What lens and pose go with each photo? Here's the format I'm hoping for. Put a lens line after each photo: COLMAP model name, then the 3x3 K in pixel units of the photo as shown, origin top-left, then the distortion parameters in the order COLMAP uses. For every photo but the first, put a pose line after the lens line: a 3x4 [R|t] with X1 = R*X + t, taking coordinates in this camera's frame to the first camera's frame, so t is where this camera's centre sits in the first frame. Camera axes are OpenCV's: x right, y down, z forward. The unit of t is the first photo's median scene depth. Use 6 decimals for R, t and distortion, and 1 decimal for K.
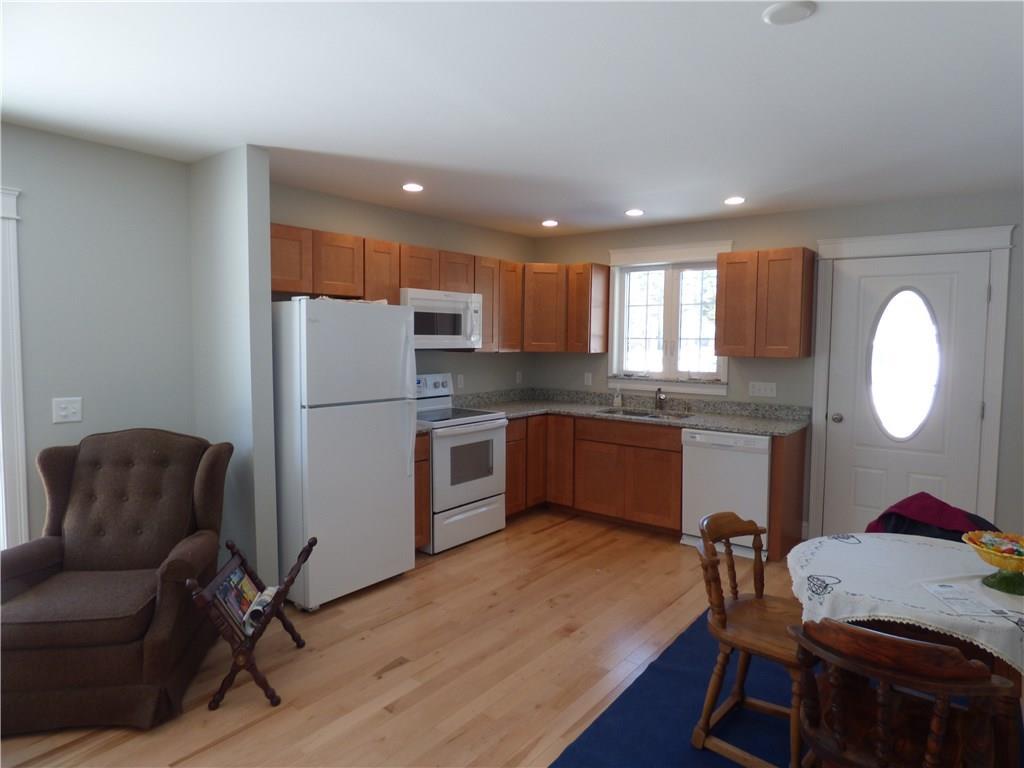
lens RADIAL K [[625.8, 0, 512.0], [0, 625.8, 384.0], [0, 0, 1]] dist [0.003063, 0.000307]
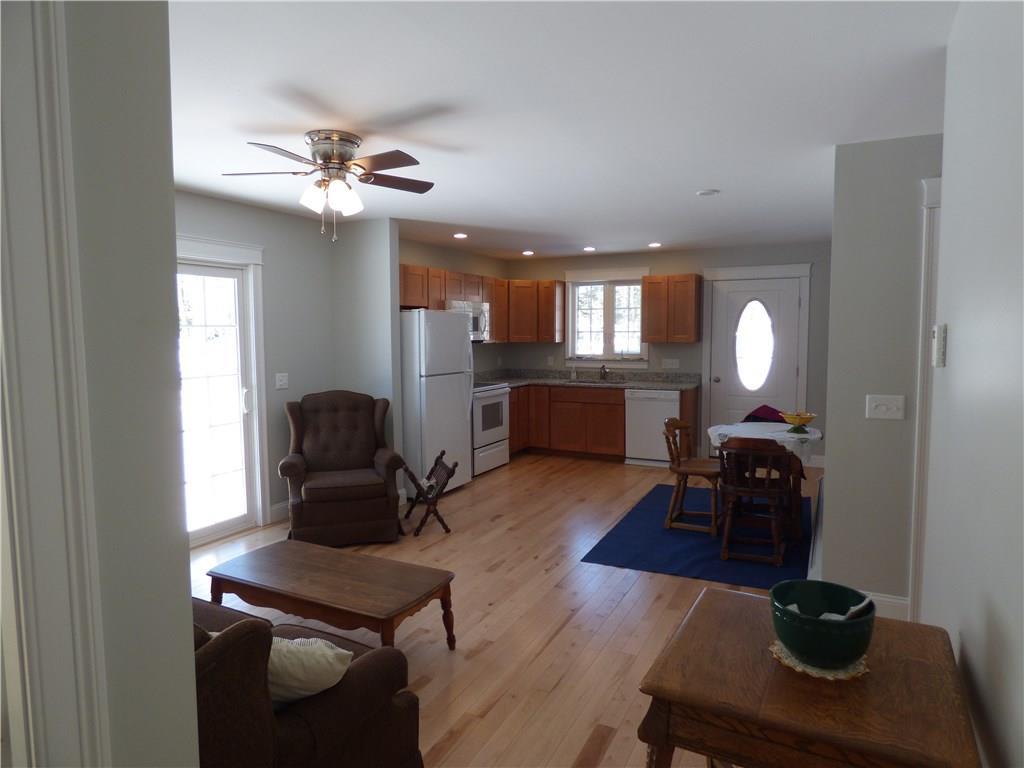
lens RADIAL K [[598.7, 0, 512.0], [0, 598.7, 384.0], [0, 0, 1]] dist [0.003233, 0.000395]
pose [[0.984125, -0.030297, 0.174873, -0.253666], [0.028323, 0.999504, 0.013774, 0.028409], [-0.175204, -0.008602, 0.984495, -0.399554]]
